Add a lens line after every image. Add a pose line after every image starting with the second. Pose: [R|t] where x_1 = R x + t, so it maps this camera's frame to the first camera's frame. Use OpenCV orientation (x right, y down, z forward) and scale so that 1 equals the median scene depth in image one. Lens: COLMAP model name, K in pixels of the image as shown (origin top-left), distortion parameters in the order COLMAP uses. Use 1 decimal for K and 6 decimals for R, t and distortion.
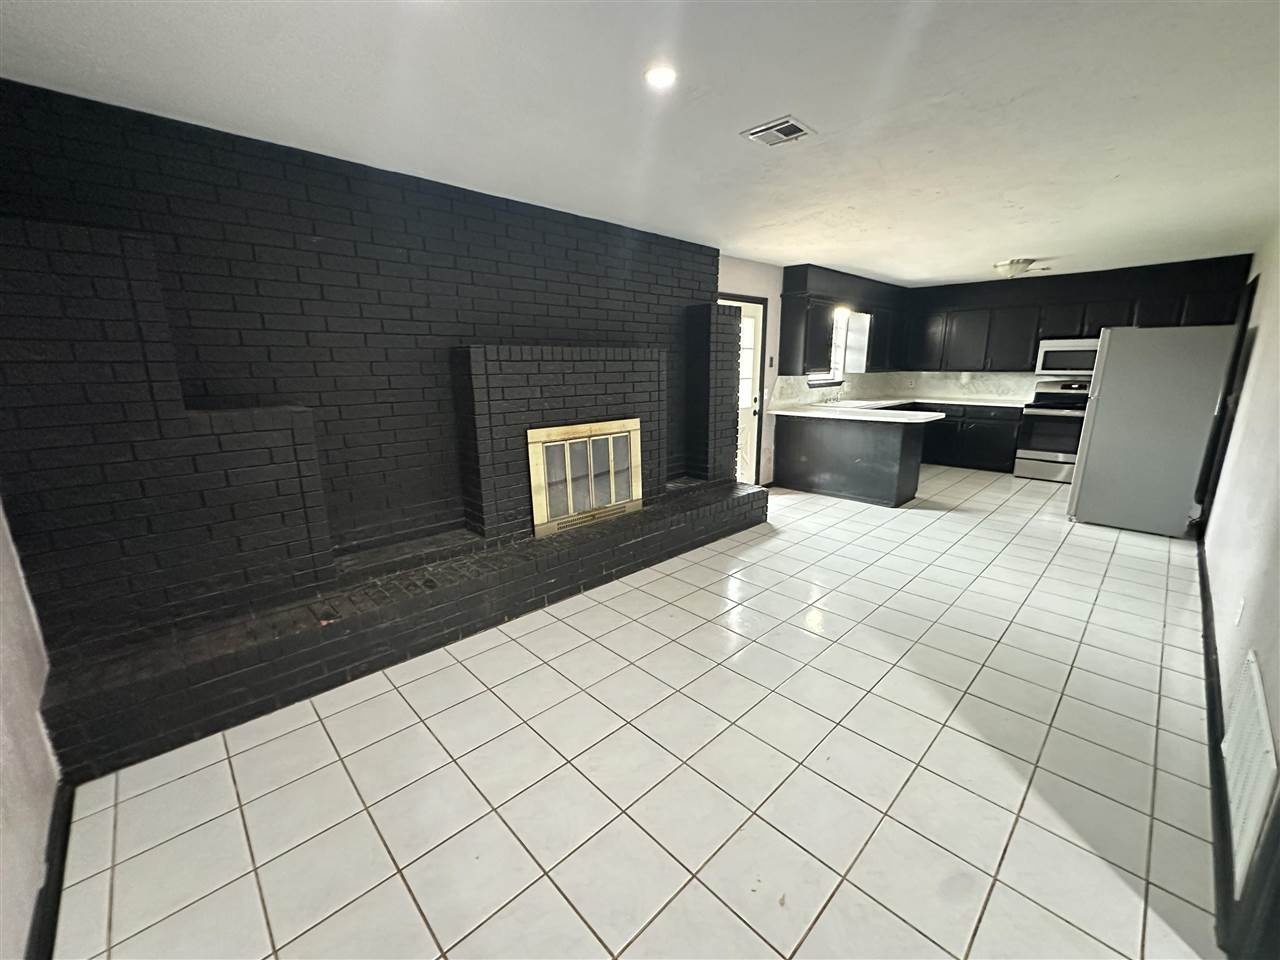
lens RADIAL K [[513.2, 0, 640.6], [0, 513.2, 479.9], [0, 0, 1]] dist [-0.001539, 0.000132]
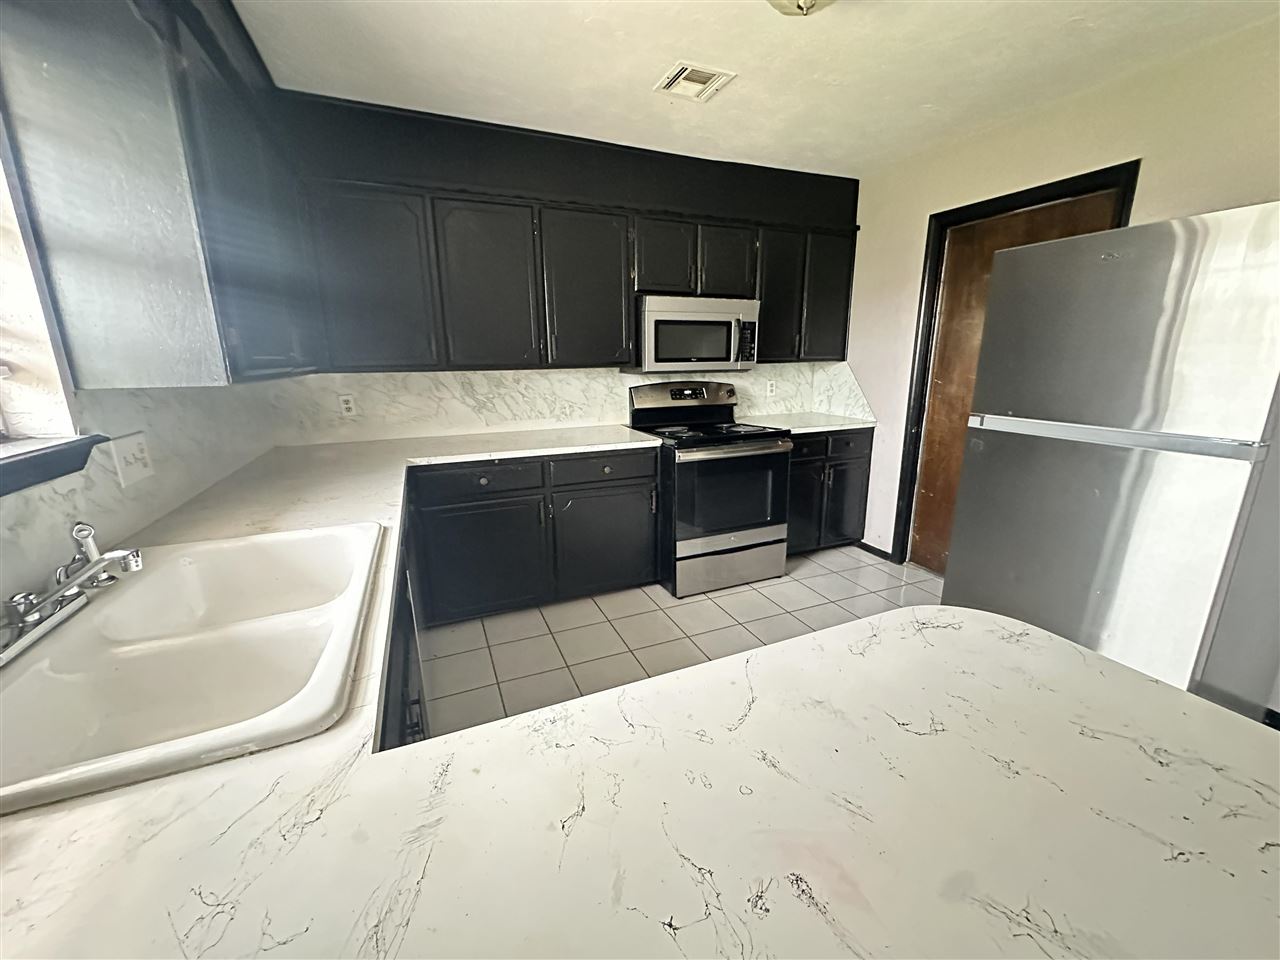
lens RADIAL K [[513.2, 0, 636.3], [0, 513.2, 480.9], [0, 0, 1]] dist [-0.001539, 0.000132]
pose [[0.359987, -0.221324, 0.906325, 0.327758], [0.215388, 0.964926, 0.150084, -0.181747], [-0.907754, 0.141183, 0.395031, 0.837603]]
